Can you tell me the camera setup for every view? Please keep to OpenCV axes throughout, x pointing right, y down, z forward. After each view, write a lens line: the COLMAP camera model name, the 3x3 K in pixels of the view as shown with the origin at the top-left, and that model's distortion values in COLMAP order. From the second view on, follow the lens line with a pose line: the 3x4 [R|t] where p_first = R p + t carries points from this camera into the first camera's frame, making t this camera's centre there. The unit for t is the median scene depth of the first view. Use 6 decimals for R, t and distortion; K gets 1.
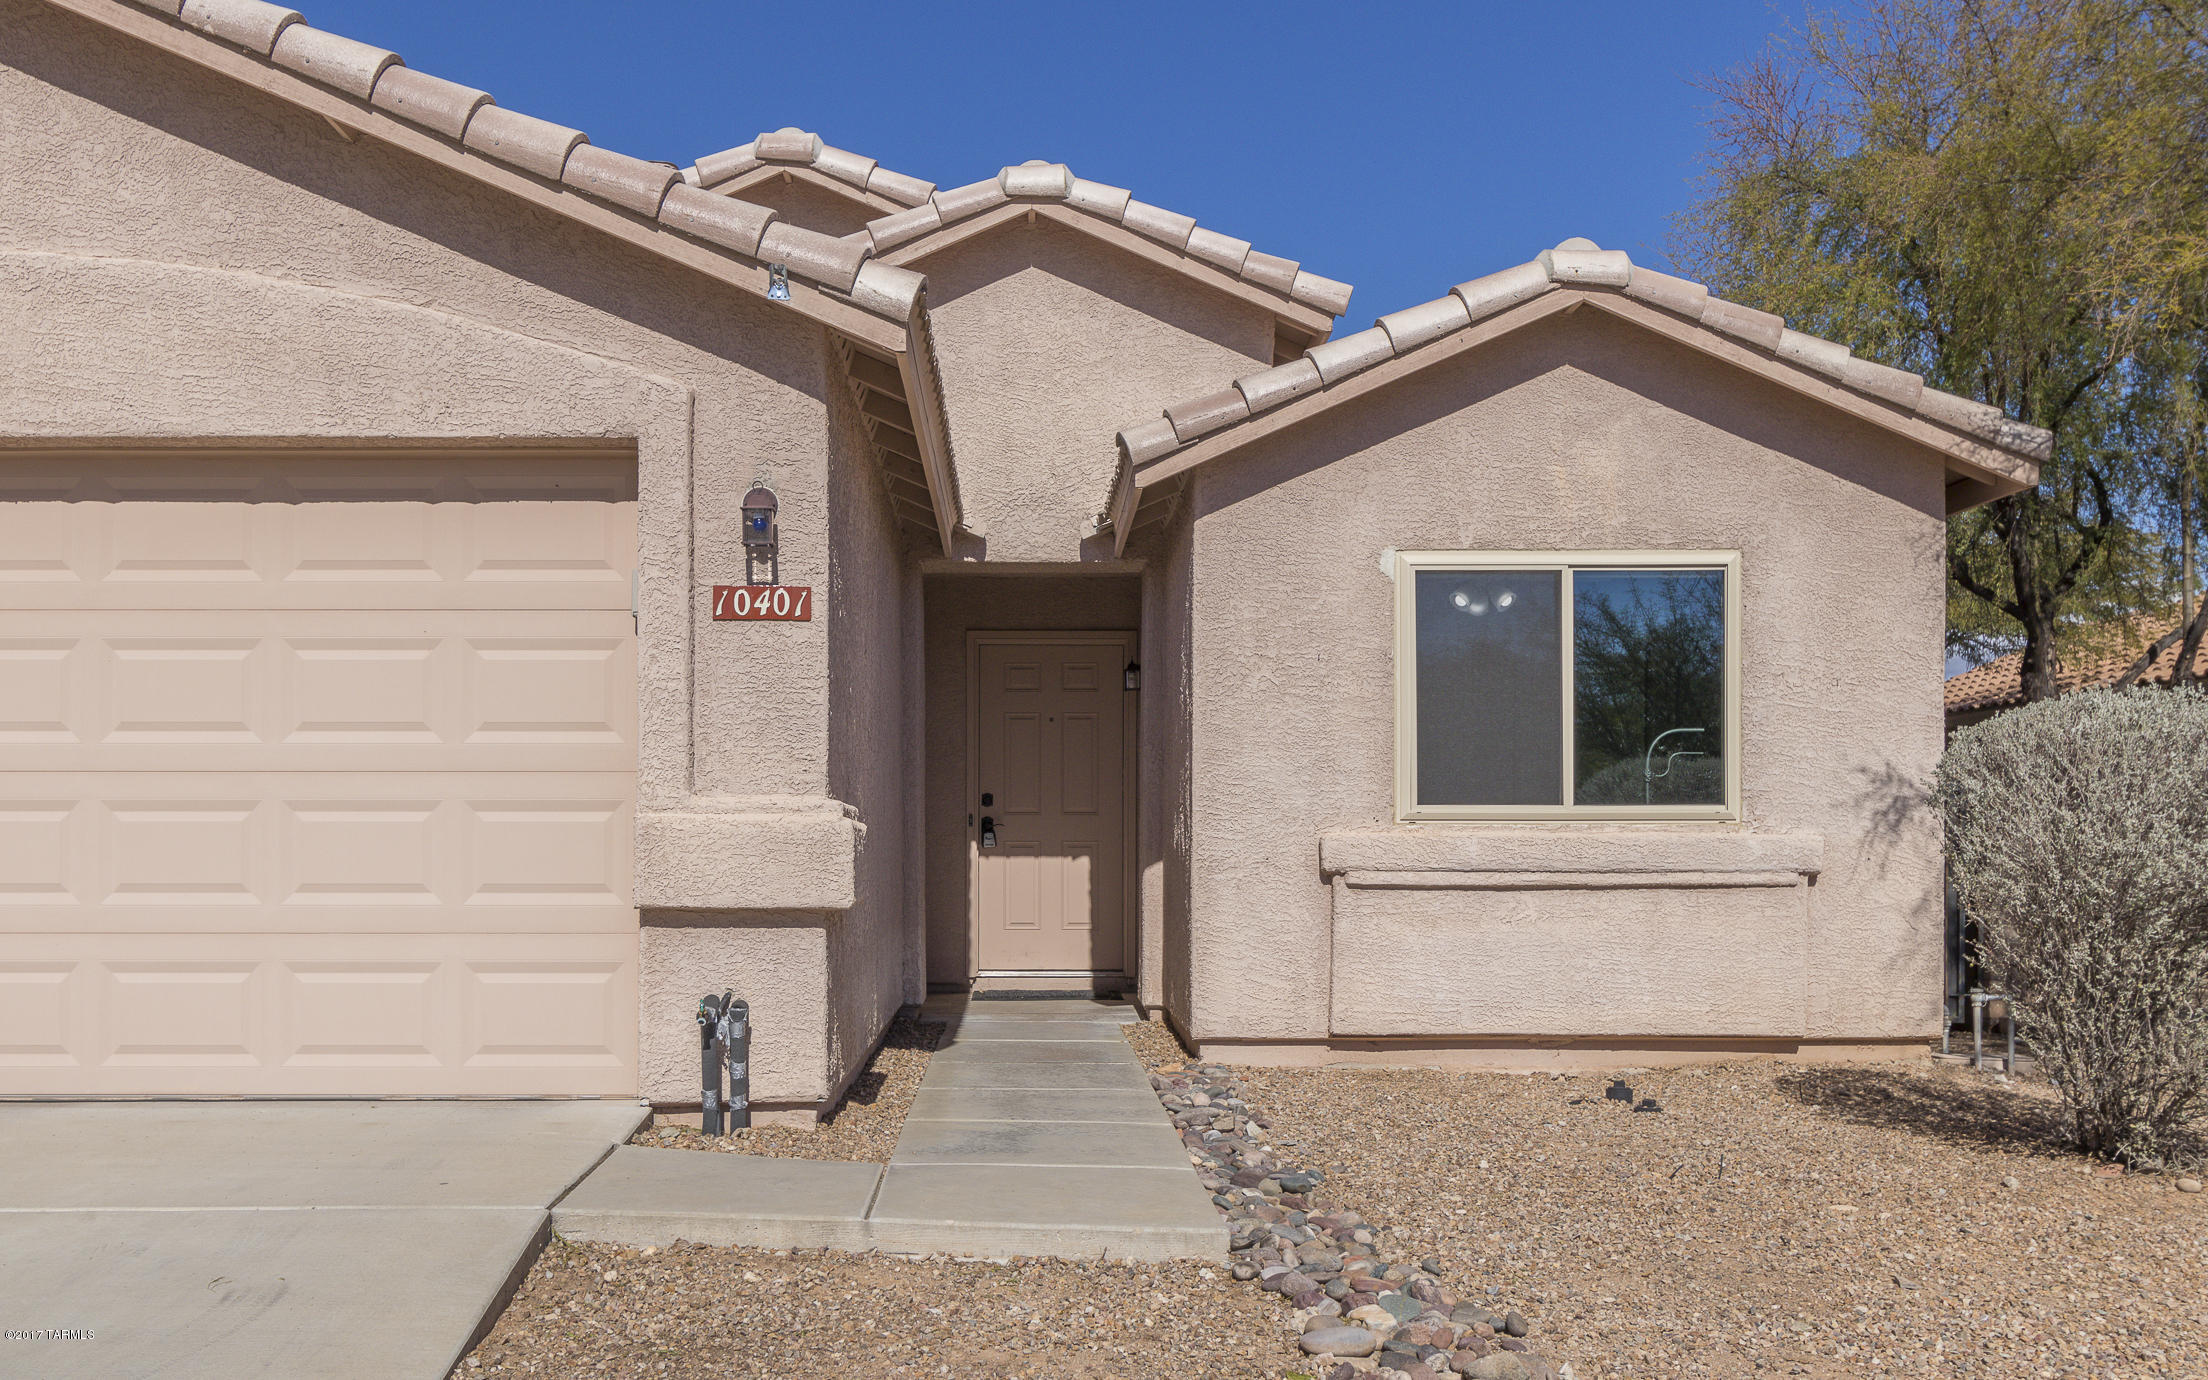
lens RADIAL K [[2200.1, 0, 1126.9], [0, 2200.1, 813.8], [0, 0, 1]] dist [0.012648, 0.000000]
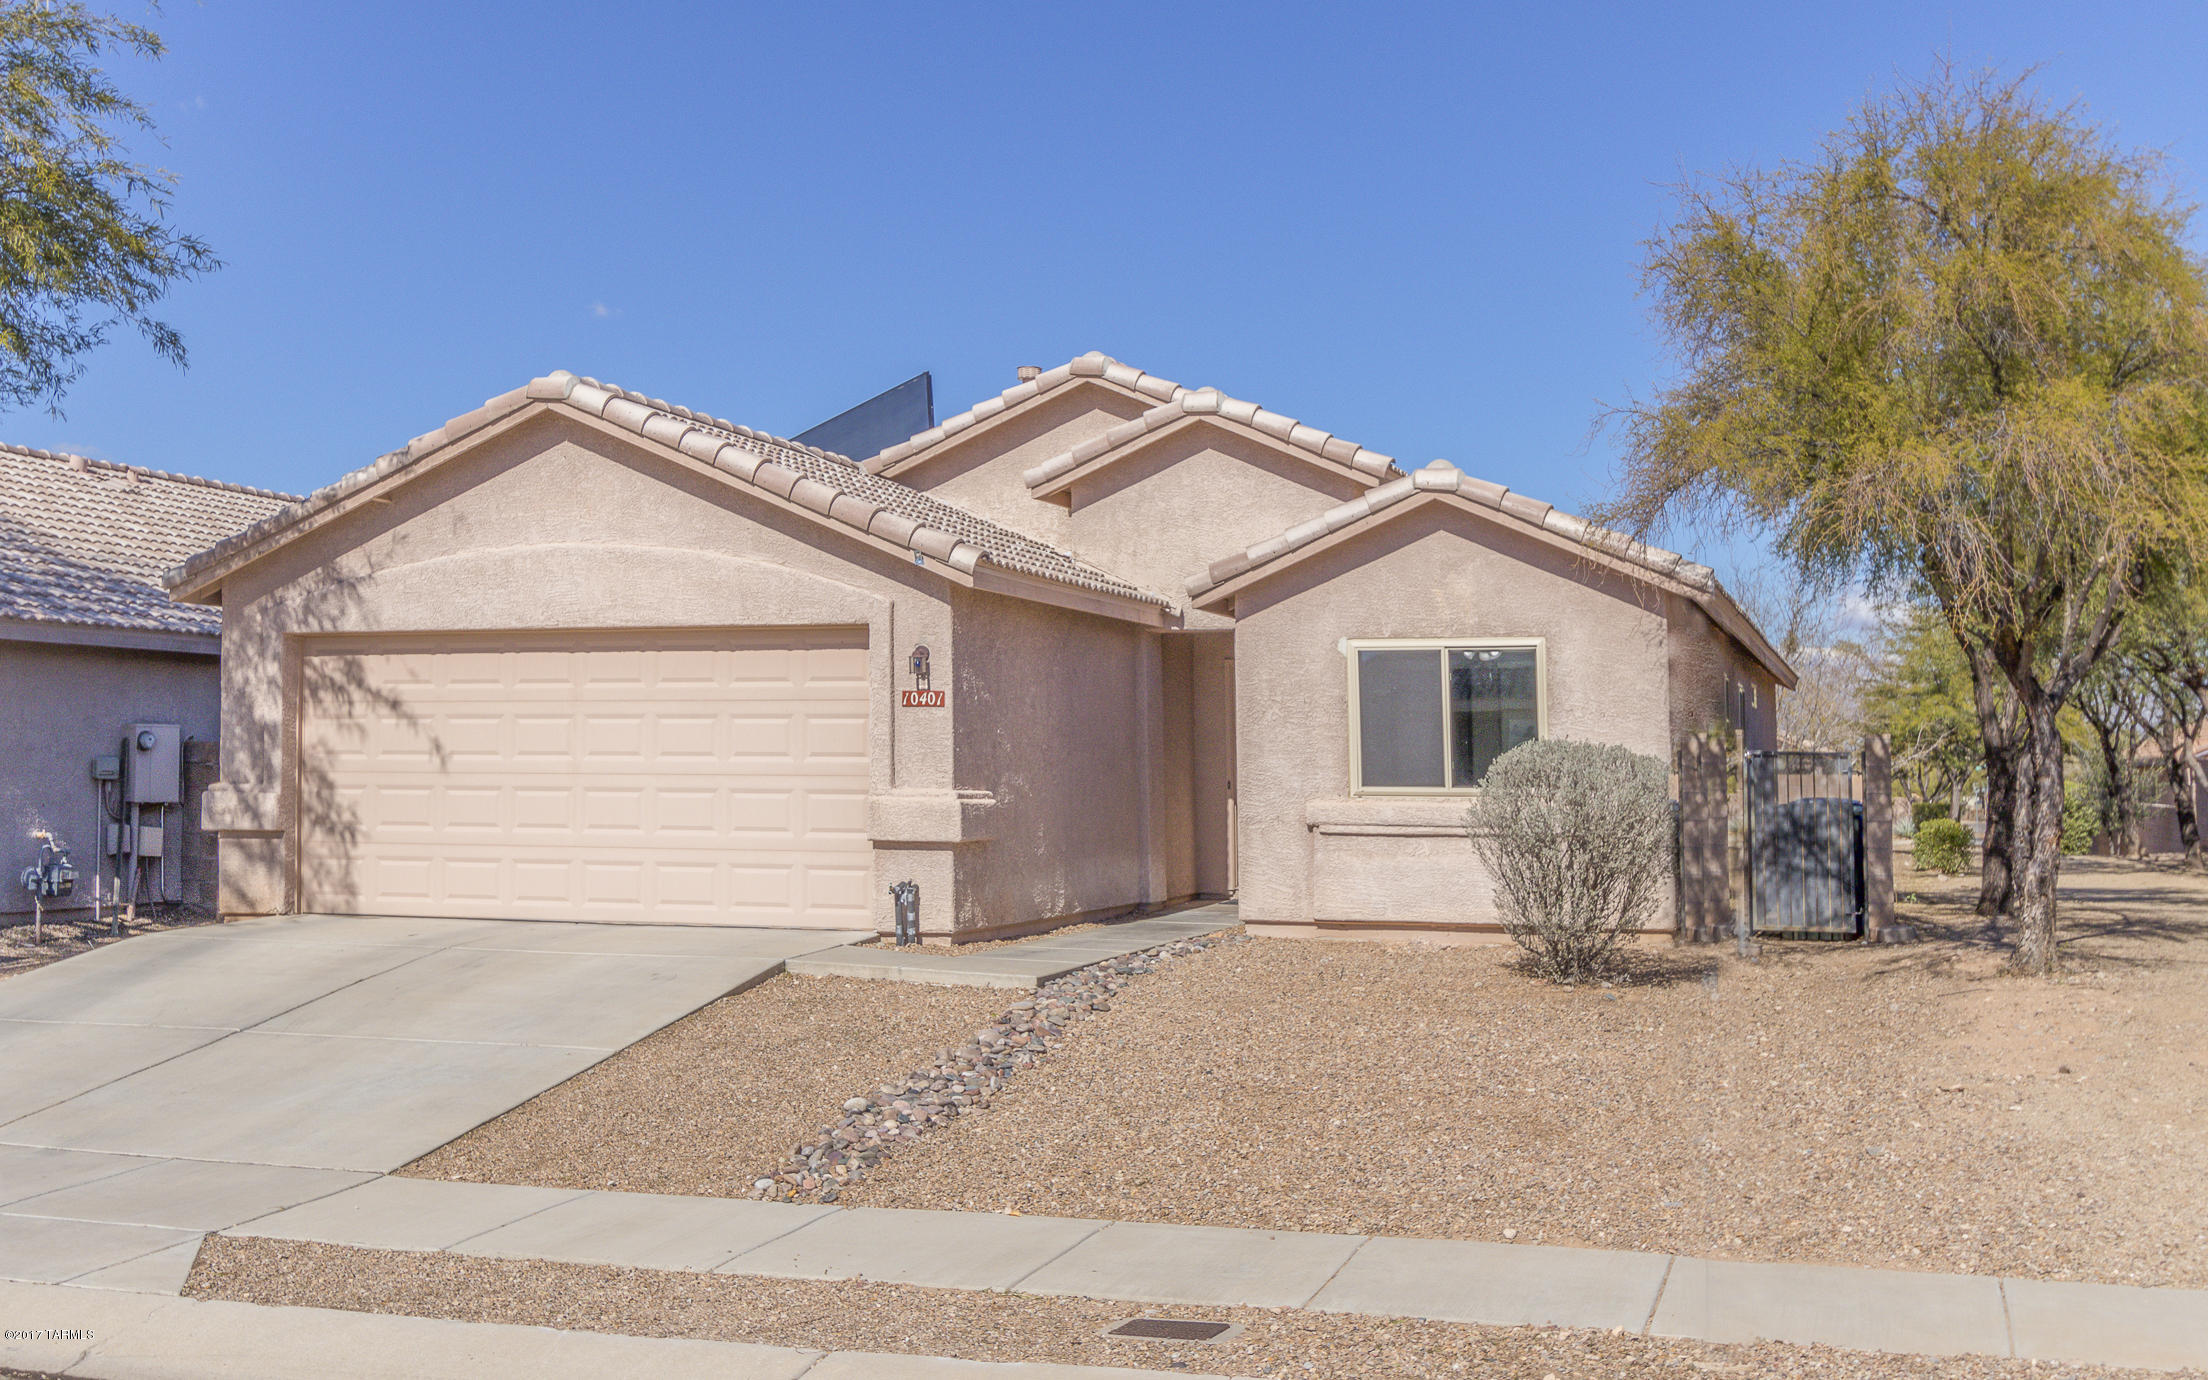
lens RADIAL K [[2326.5, 0, 1104.3], [0, 2326.5, 689.8], [0, 0, 1]] dist [0.002312, 0.000000]
pose [[0.948152, -0.006623, -0.317747, 0.688481], [-0.000710, 0.999736, -0.022959, -0.050105], [0.317815, 0.021994, 0.947898, -1.041817]]
